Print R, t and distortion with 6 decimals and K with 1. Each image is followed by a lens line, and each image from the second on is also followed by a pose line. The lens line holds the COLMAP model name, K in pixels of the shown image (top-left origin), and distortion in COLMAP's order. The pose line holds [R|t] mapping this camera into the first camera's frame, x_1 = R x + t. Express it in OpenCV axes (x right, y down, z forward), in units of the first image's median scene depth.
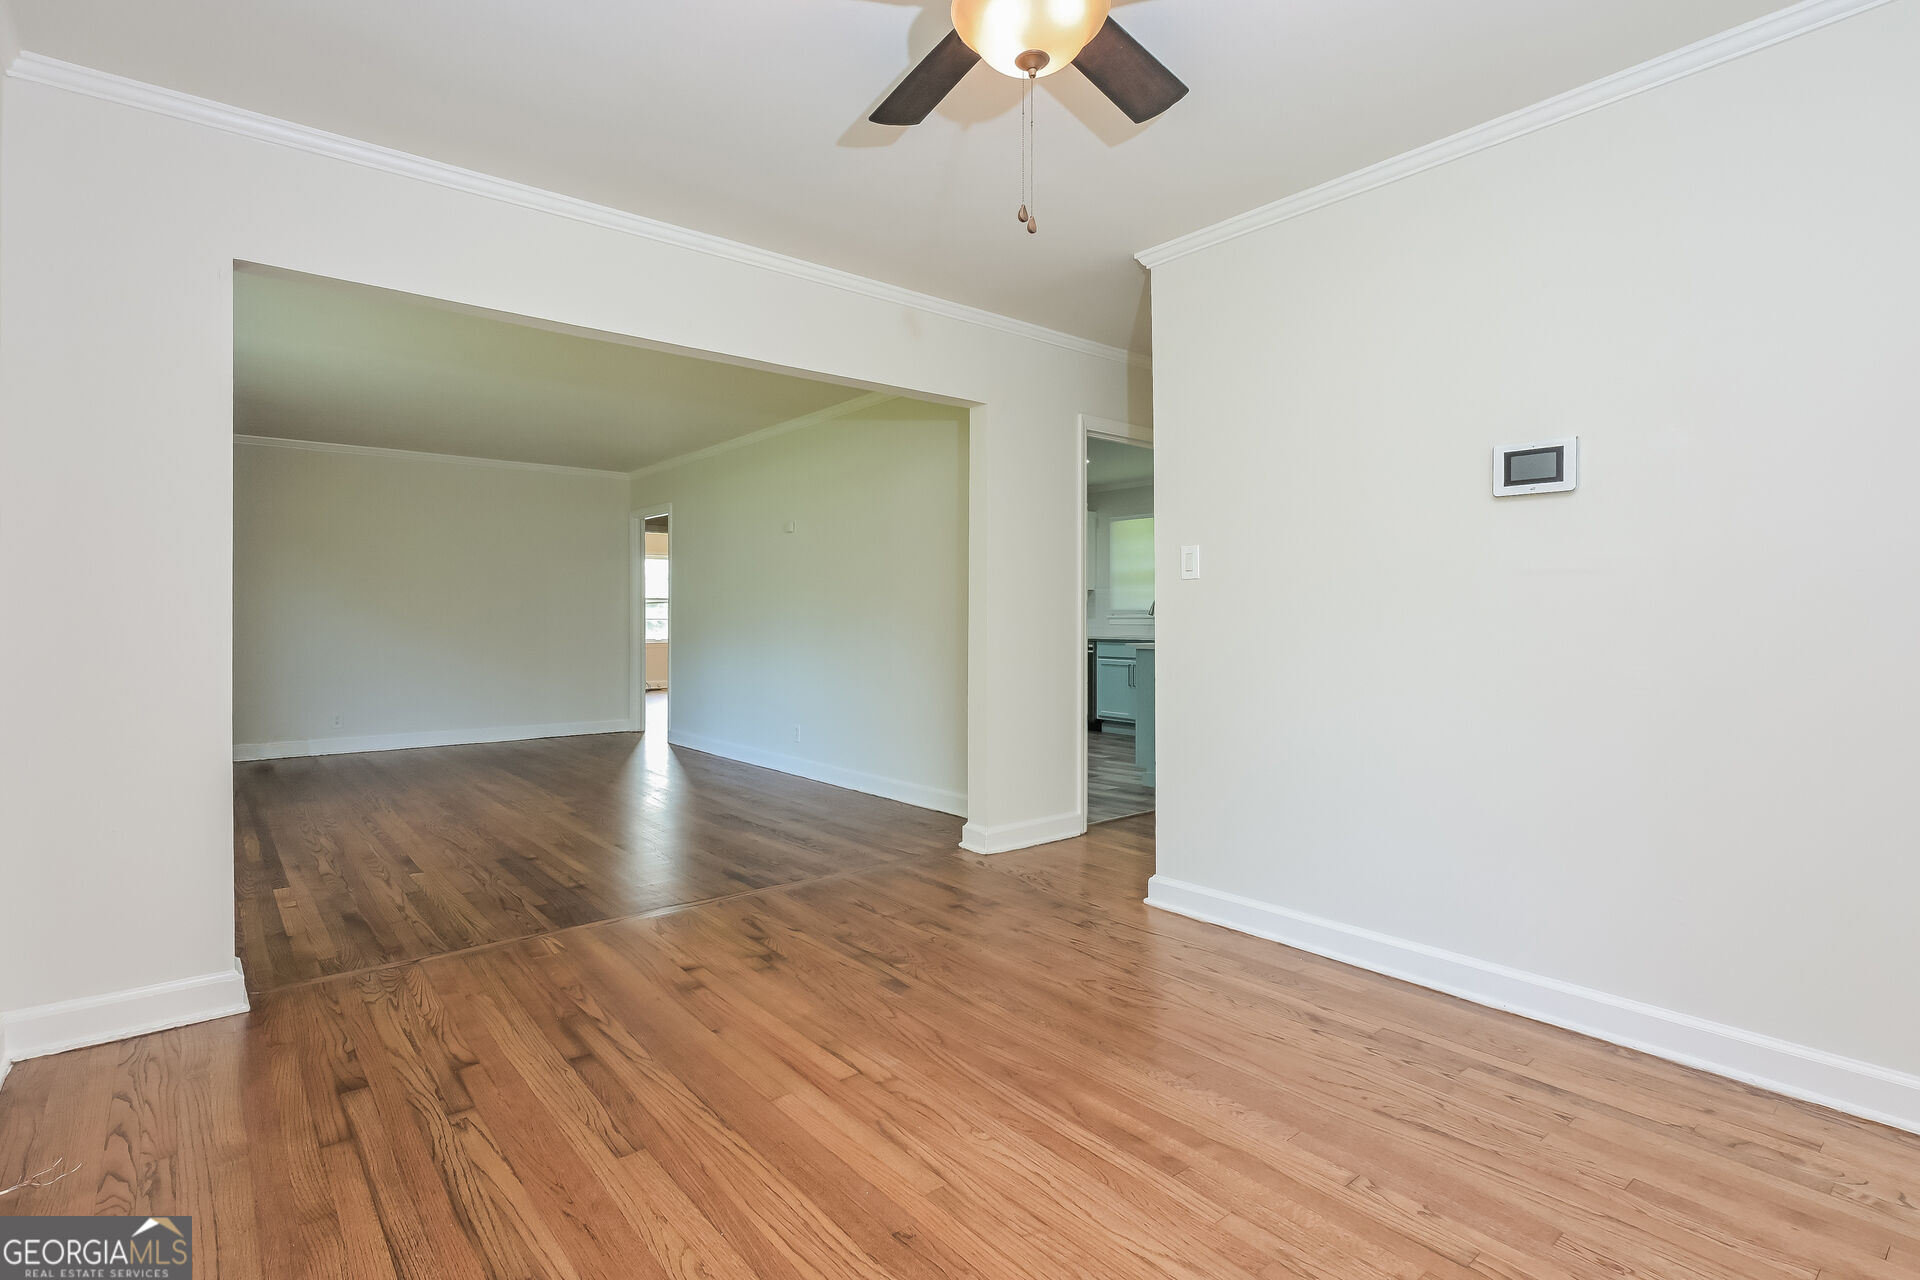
lens RADIAL K [[950.8, 0, 961.6], [0, 950.8, 633.0], [0, 0, 1]] dist [0.001330, -0.001526]
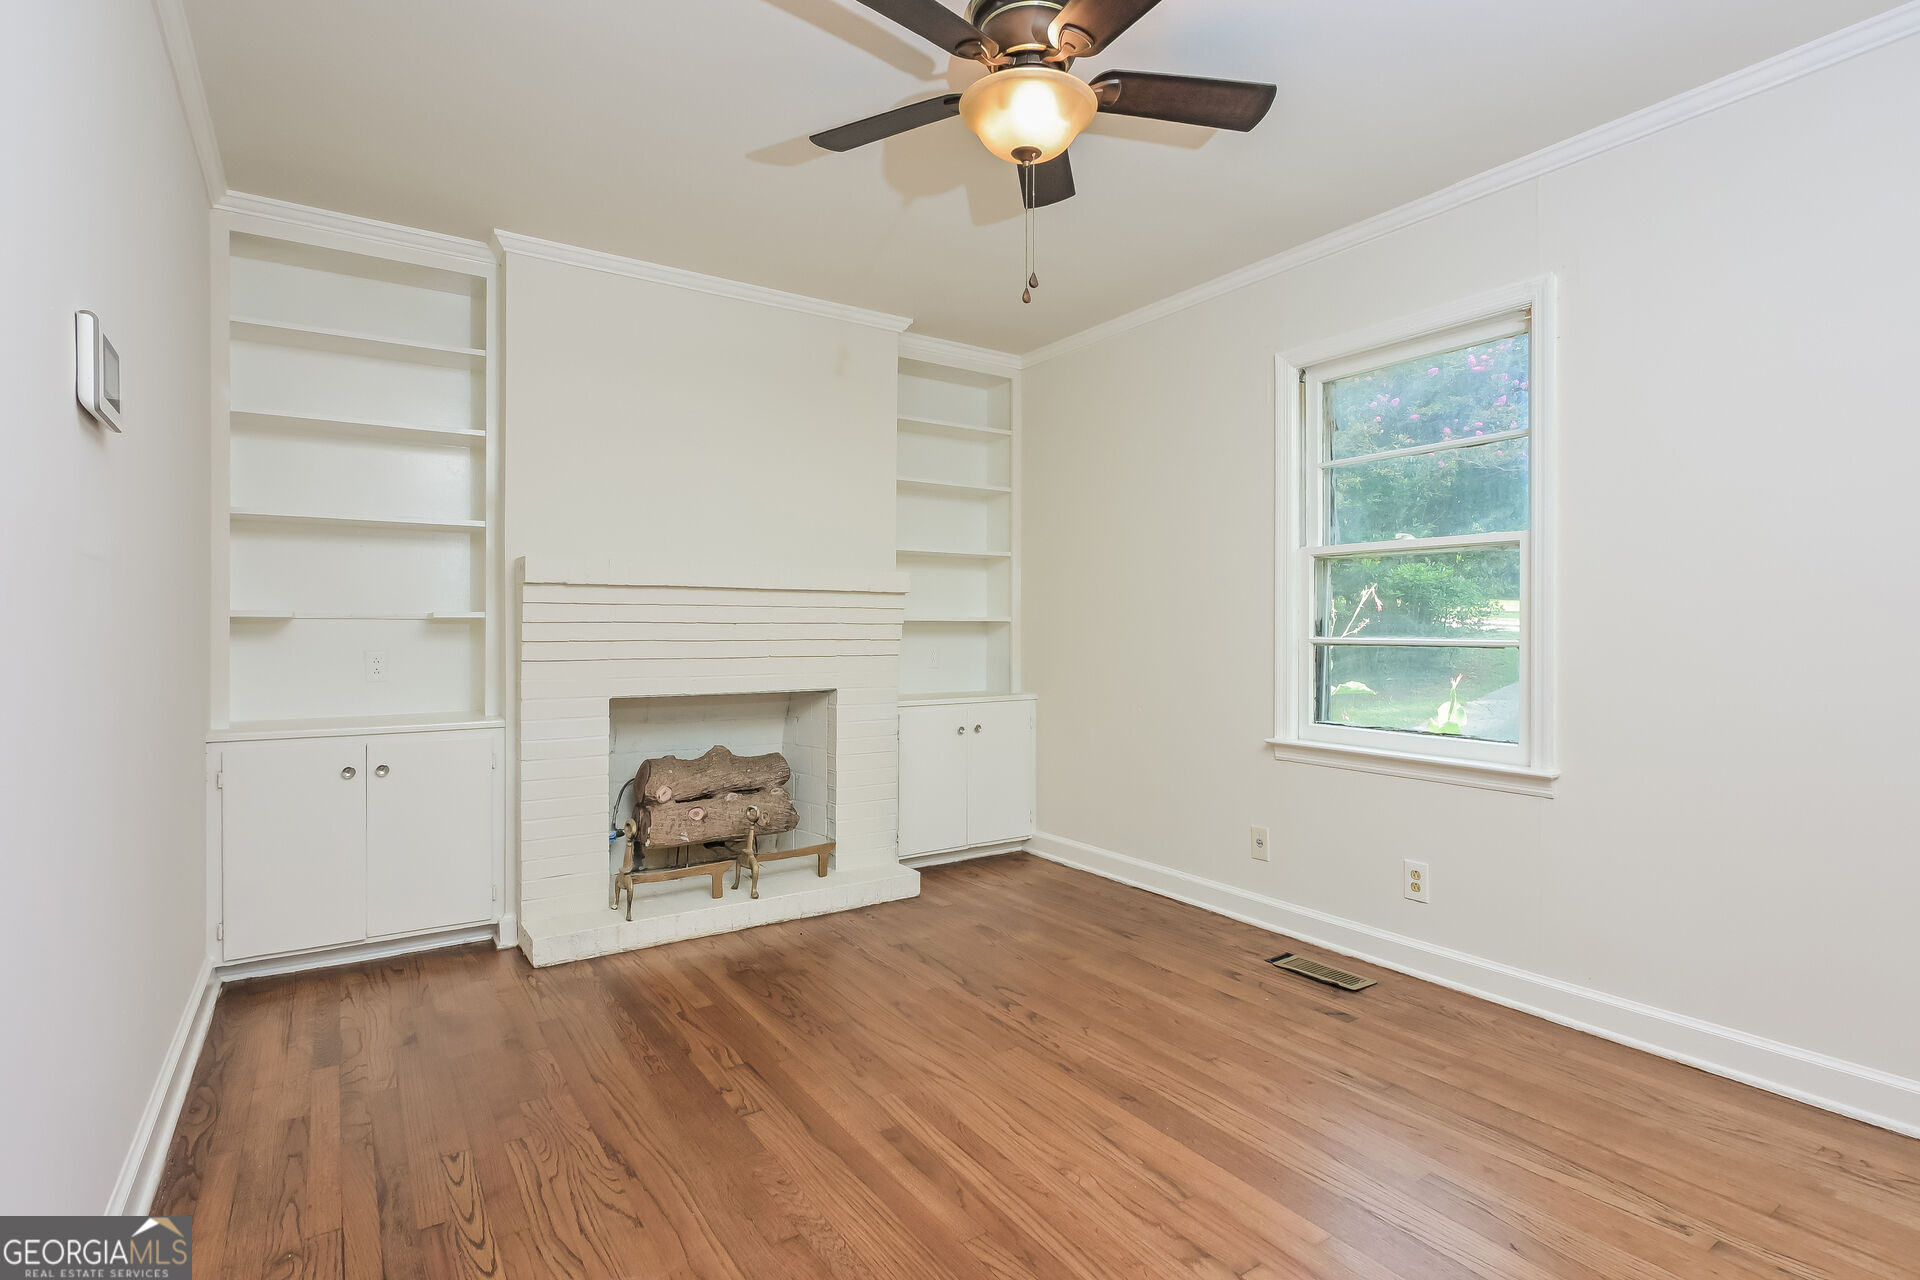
lens RADIAL K [[950.8, 0, 962.8], [0, 950.8, 634.7], [0, 0, 1]] dist [0.001330, -0.001526]
pose [[-0.995298, -0.002939, 0.096819, 0.035610], [-0.001132, 0.999824, 0.018720, -0.034671], [-0.096857, 0.018522, -0.995126, 1.939187]]
